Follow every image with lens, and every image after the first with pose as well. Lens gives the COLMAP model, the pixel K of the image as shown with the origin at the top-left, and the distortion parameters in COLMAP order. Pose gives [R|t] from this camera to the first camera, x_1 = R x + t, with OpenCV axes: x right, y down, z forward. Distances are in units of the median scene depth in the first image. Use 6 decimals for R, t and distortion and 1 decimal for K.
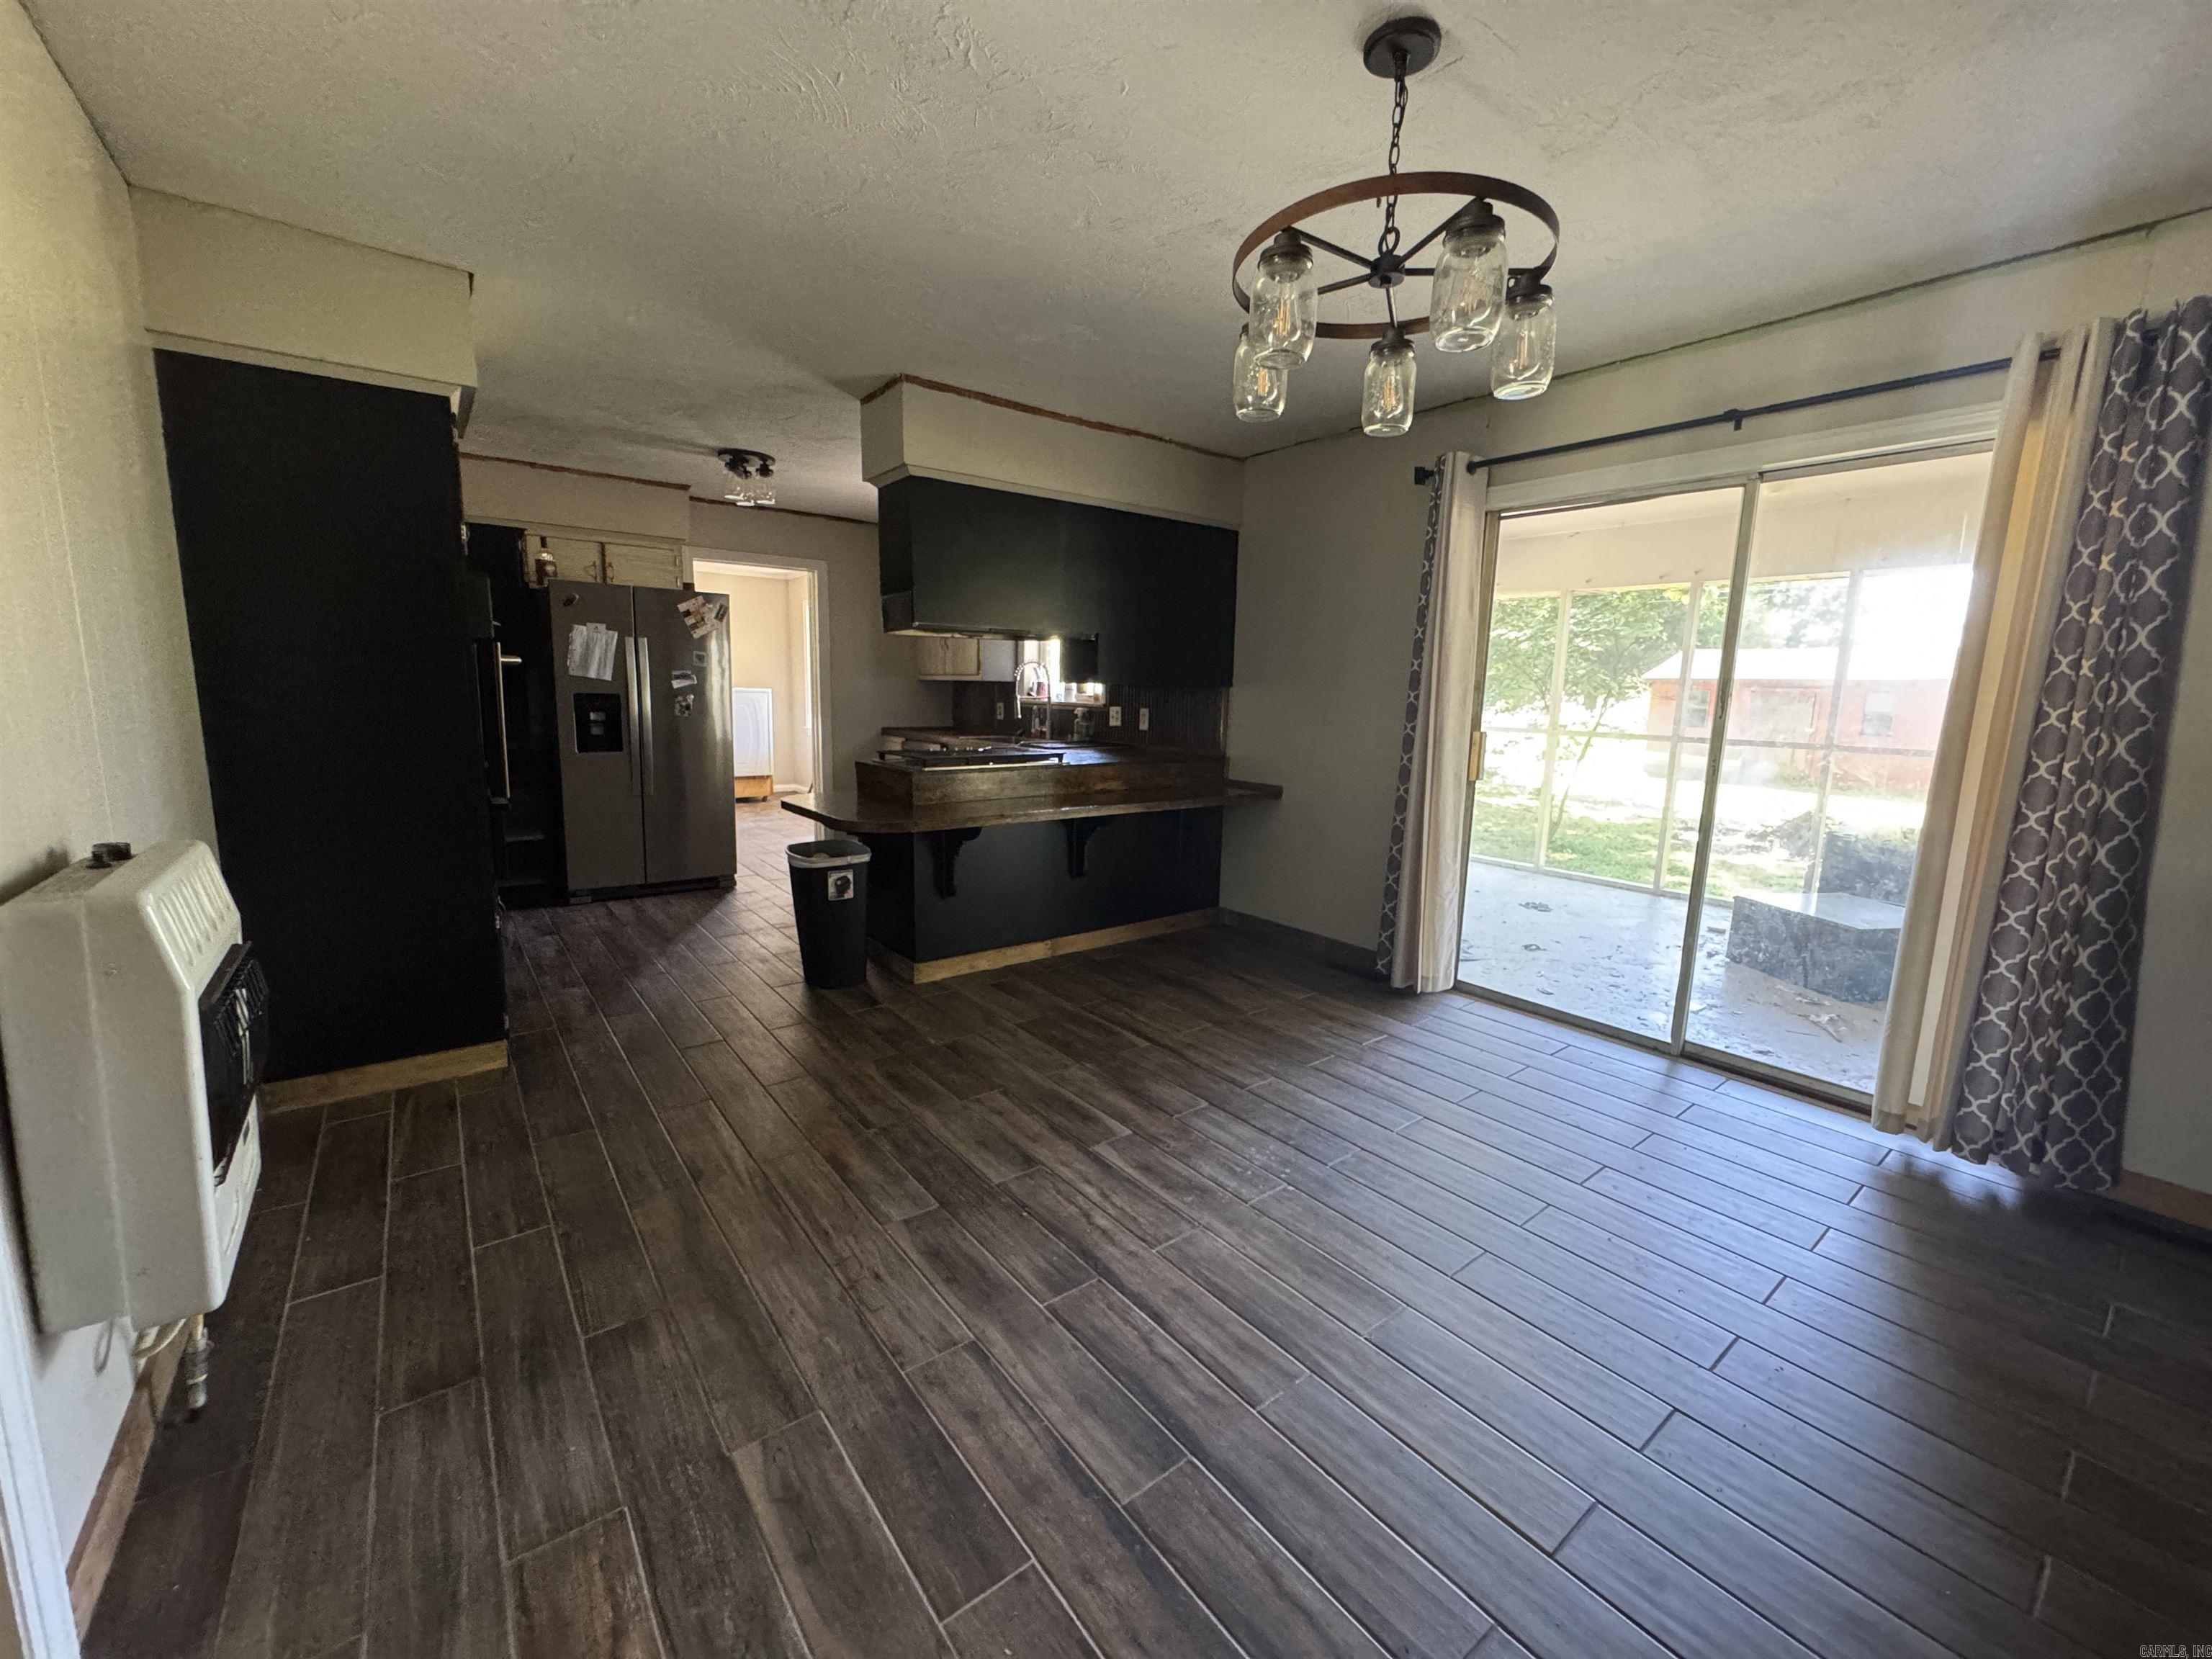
lens RADIAL K [[881.6, 0, 1101.8], [0, 881.6, 830.0], [0, 0, 1]] dist [-0.005678, 0.001002]
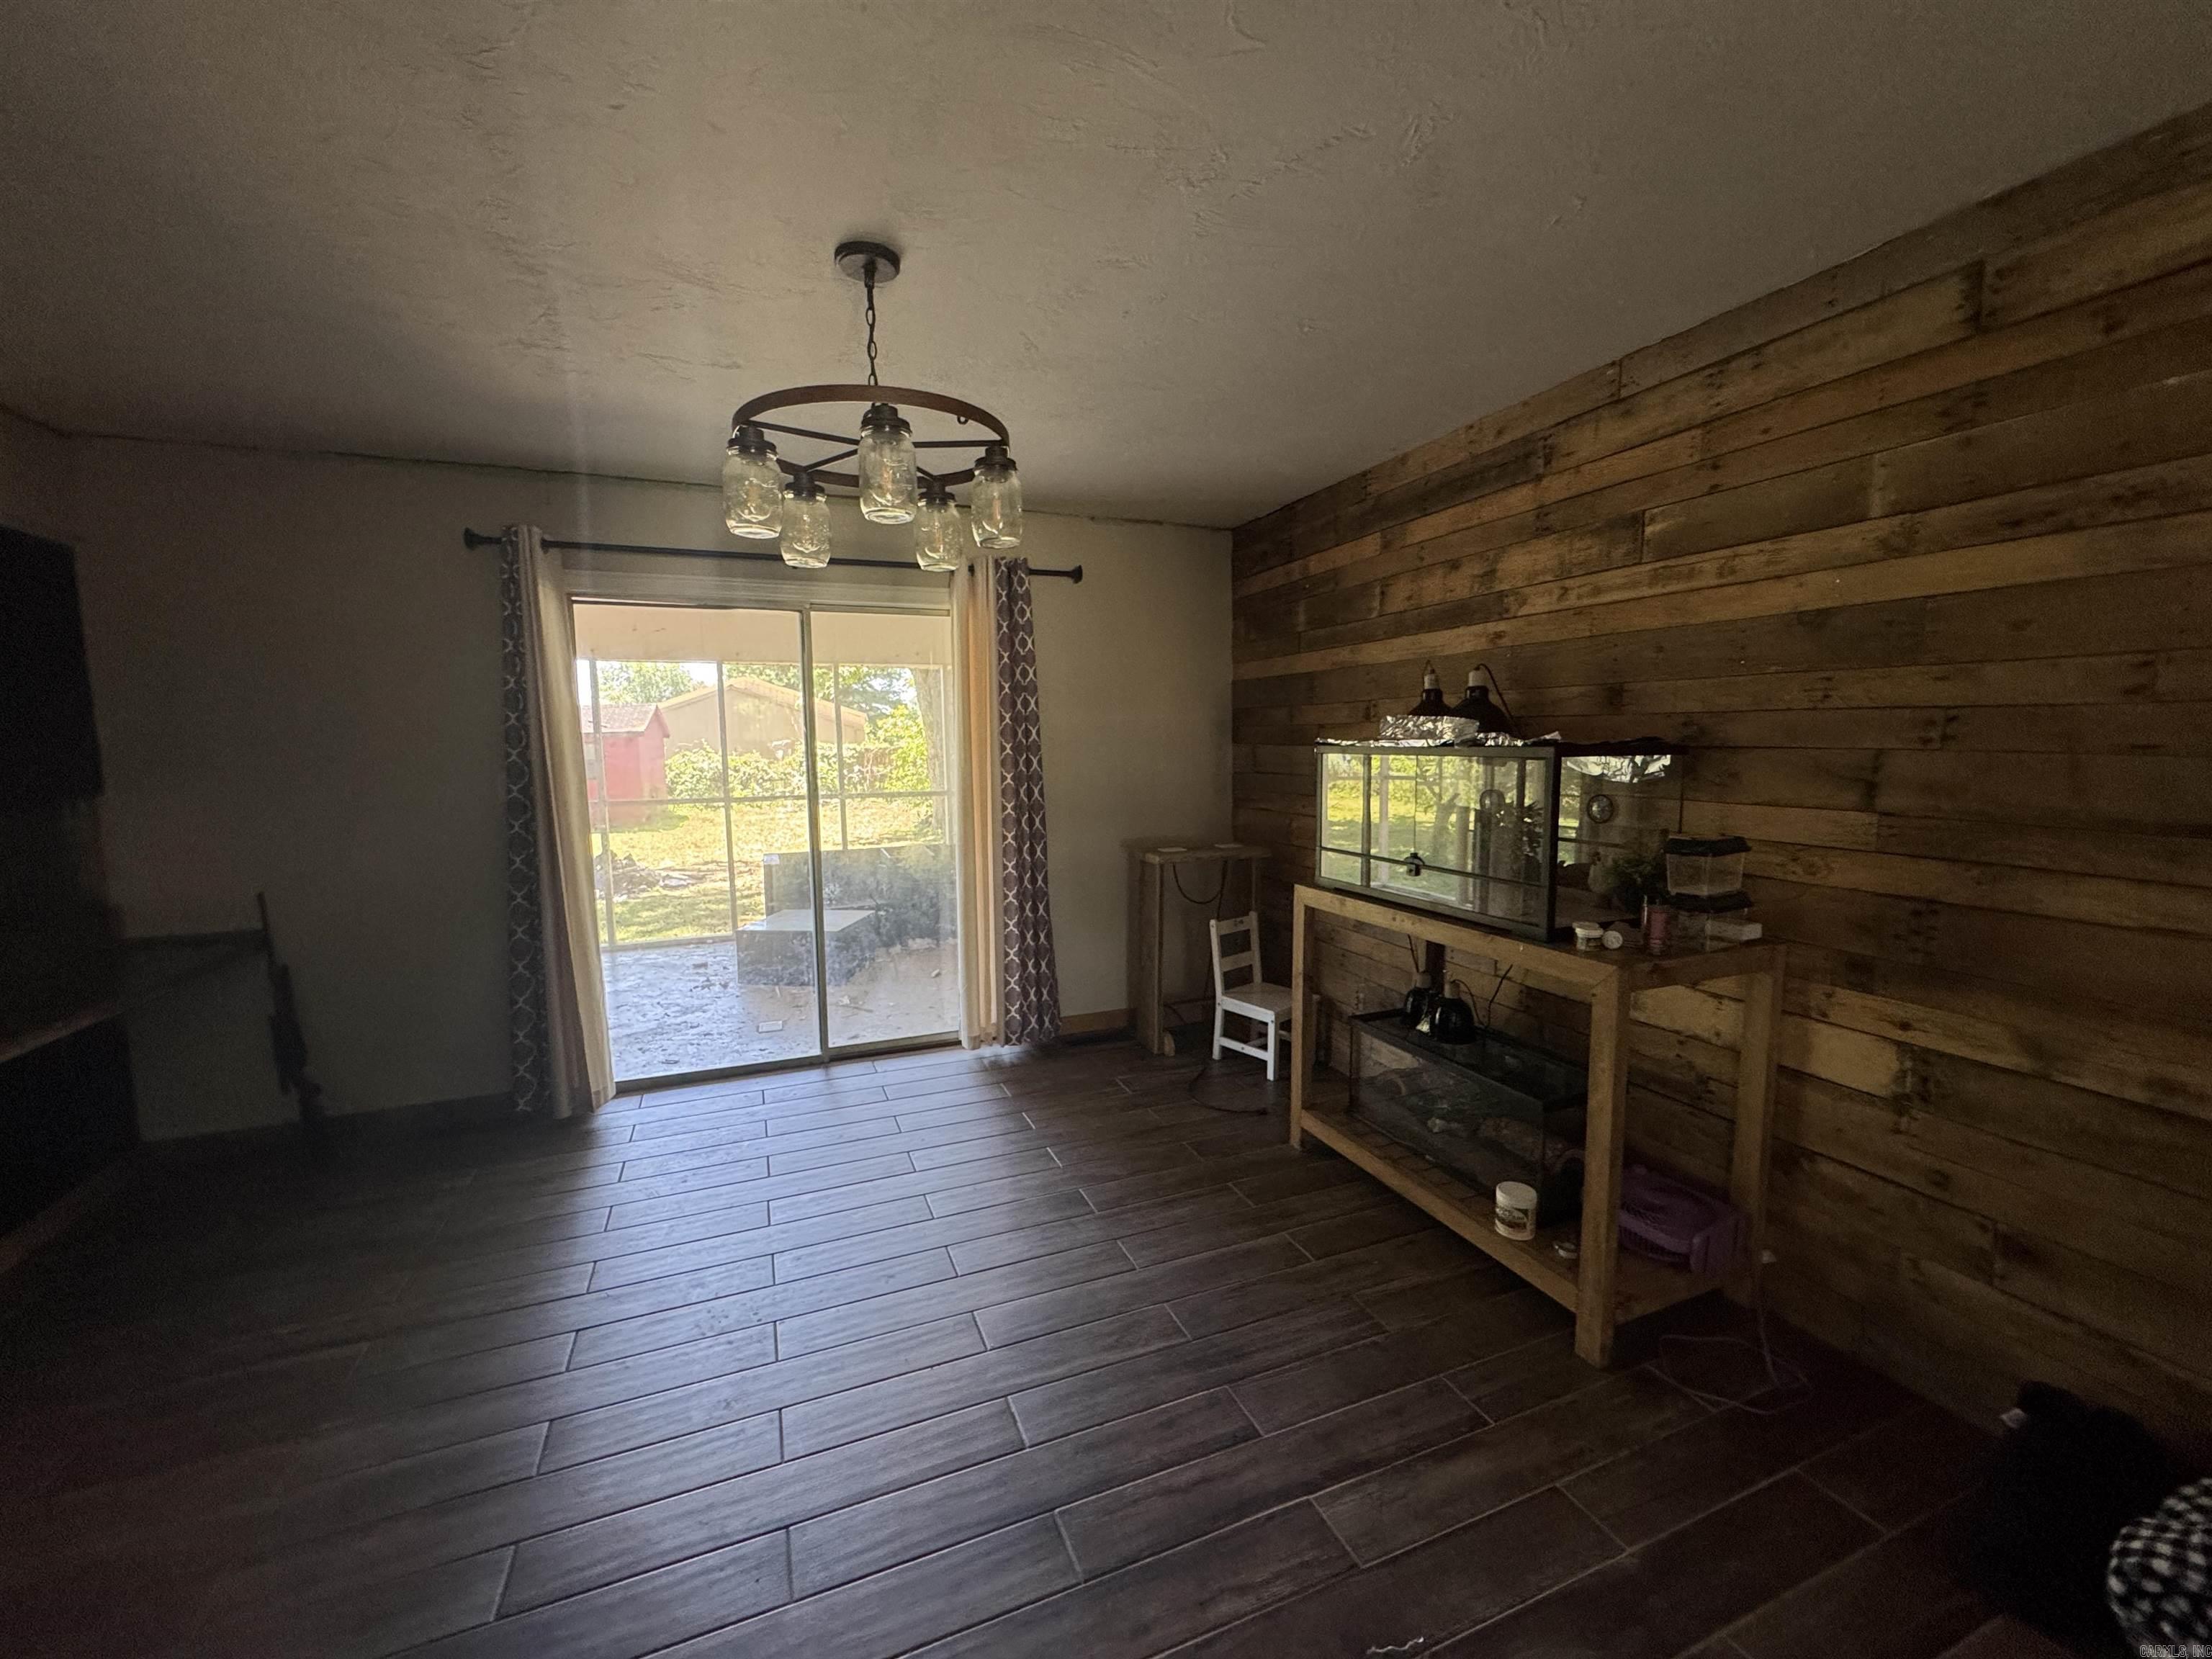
lens RADIAL K [[881.6, 0, 1103.0], [0, 881.6, 832.0], [0, 0, 1]] dist [-0.005678, 0.001002]
pose [[0.268080, -0.124918, 0.955264, -0.350450], [0.174351, 0.981476, 0.079416, -0.083522], [-0.947489, 0.145261, 0.284894, 0.215563]]
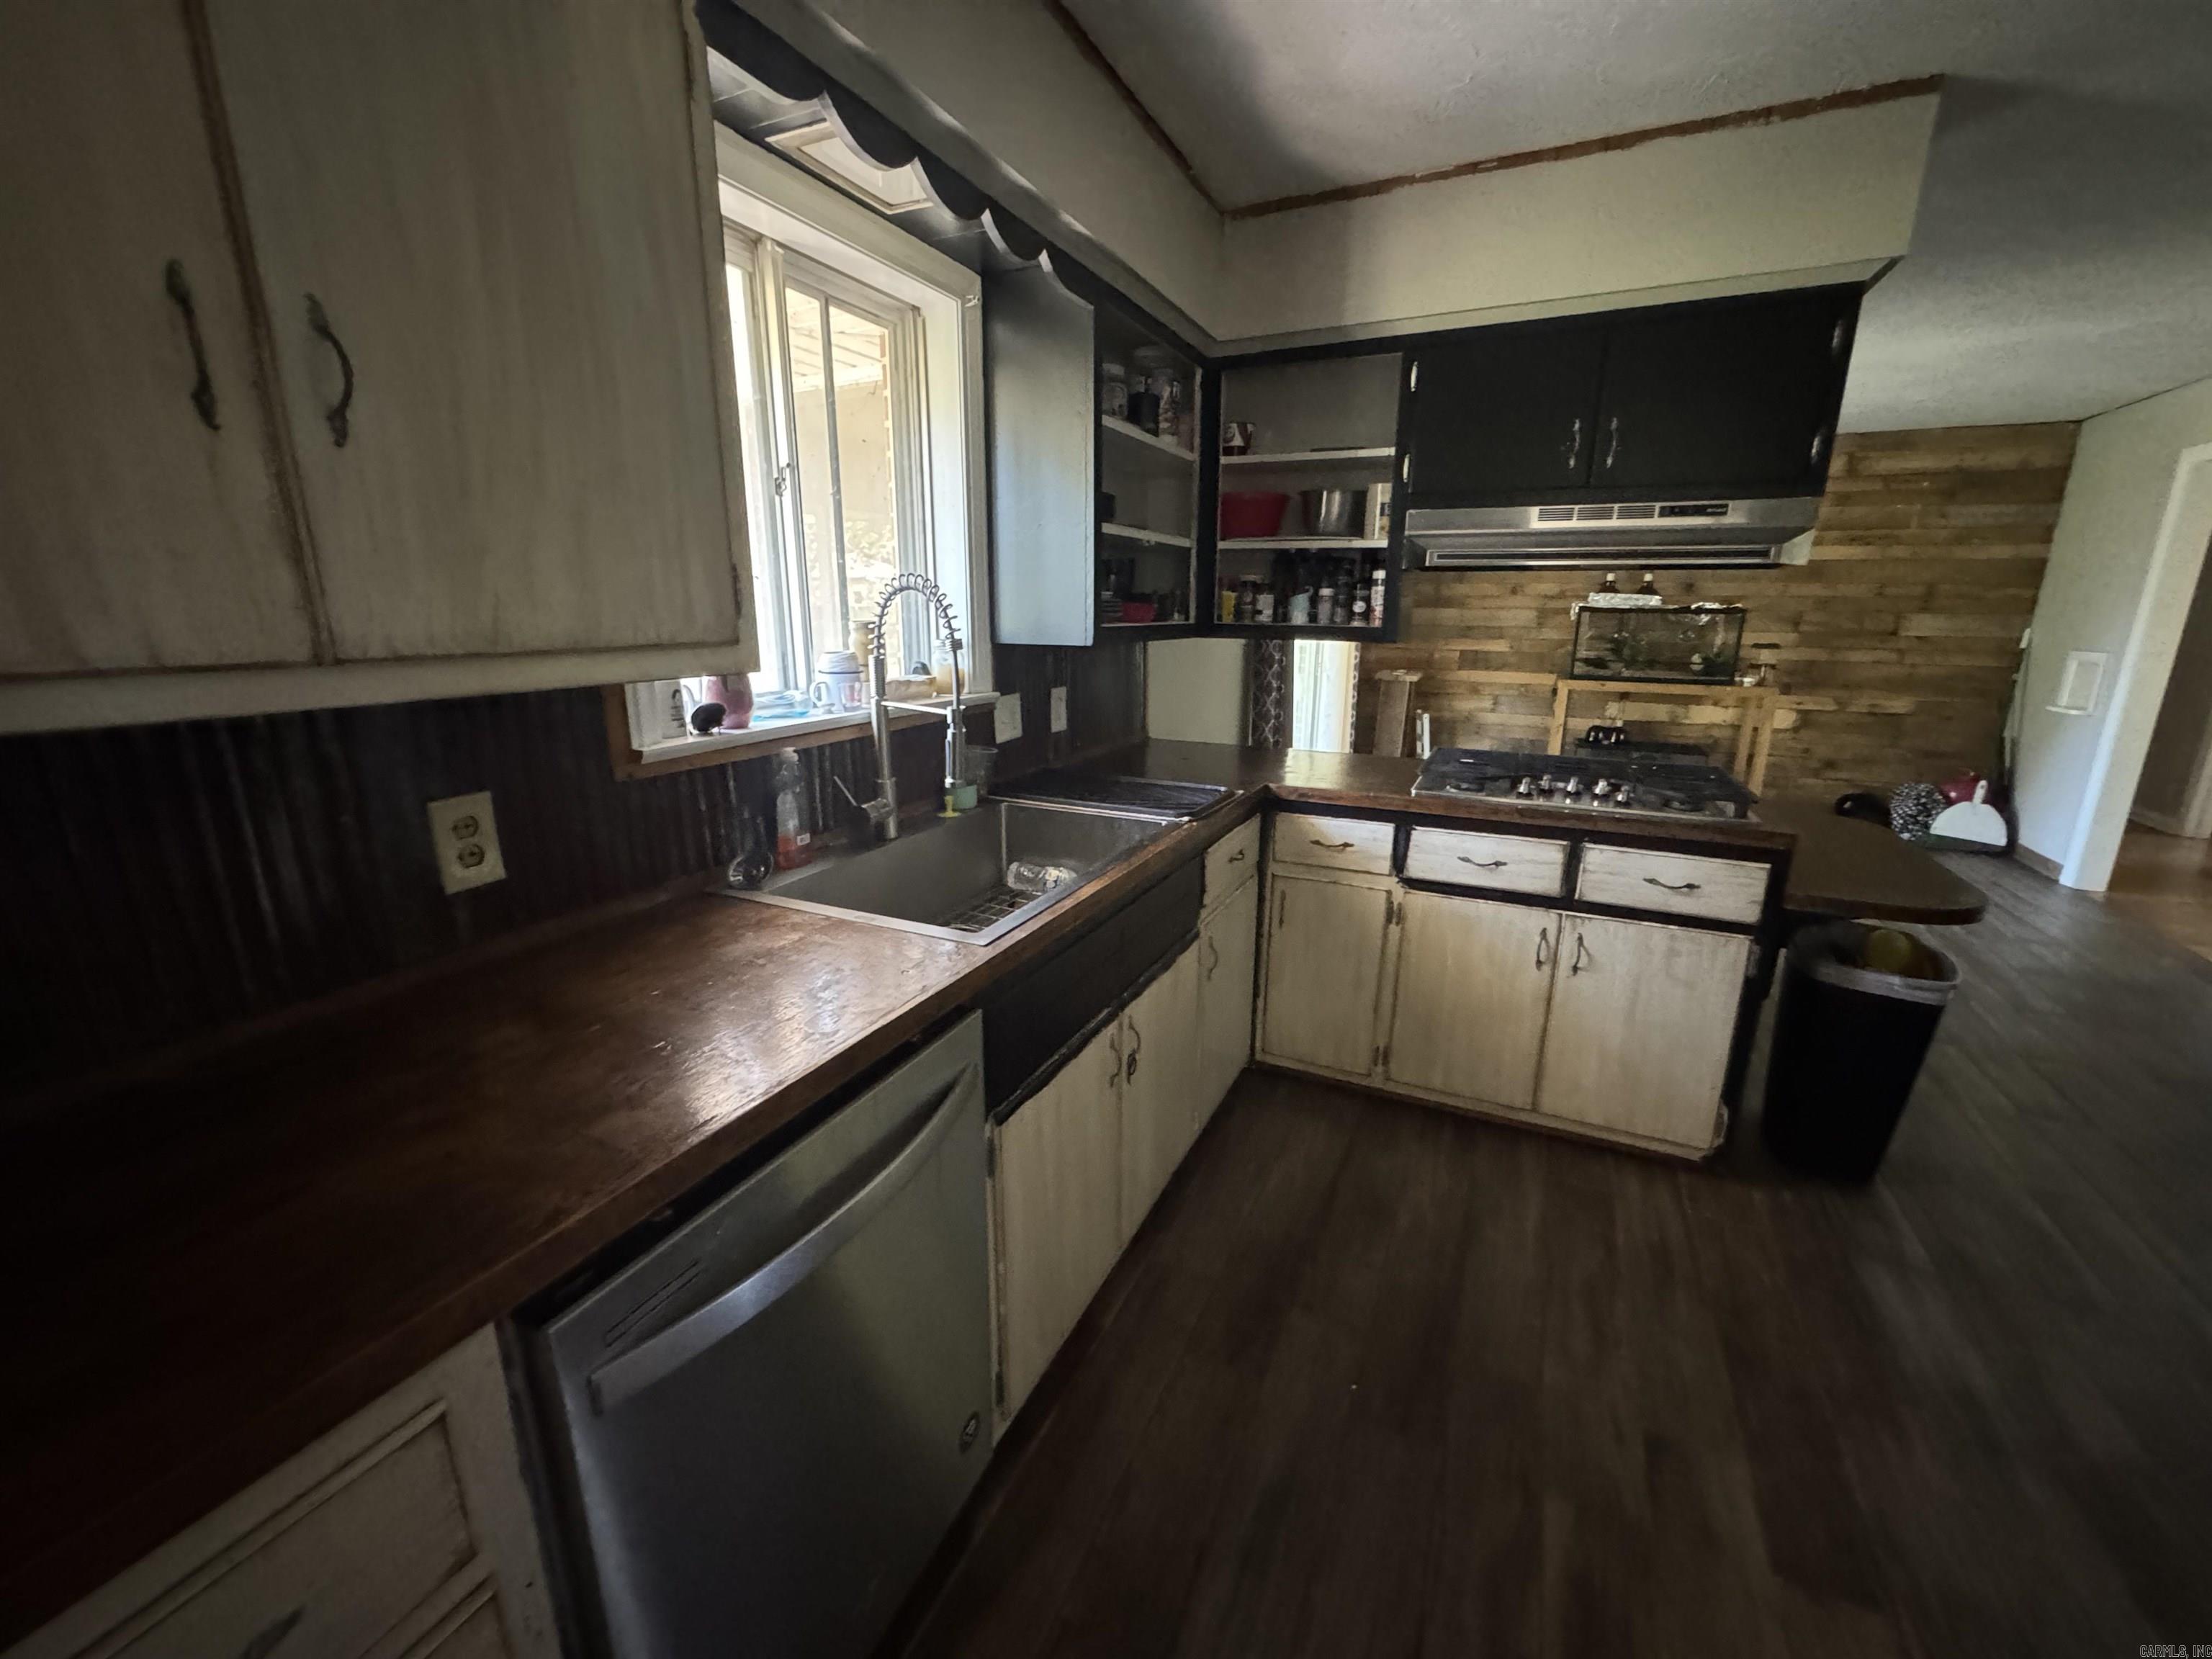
lens RADIAL K [[881.6, 0, 1107.4], [0, 881.6, 833.4], [0, 0, 1]] dist [-0.005678, 0.001002]
pose [[-0.455798, -0.244379, 0.855878, -0.590764], [0.129874, 0.933019, 0.335570, -0.325748], [-0.880557, 0.264109, -0.393530, 1.728829]]
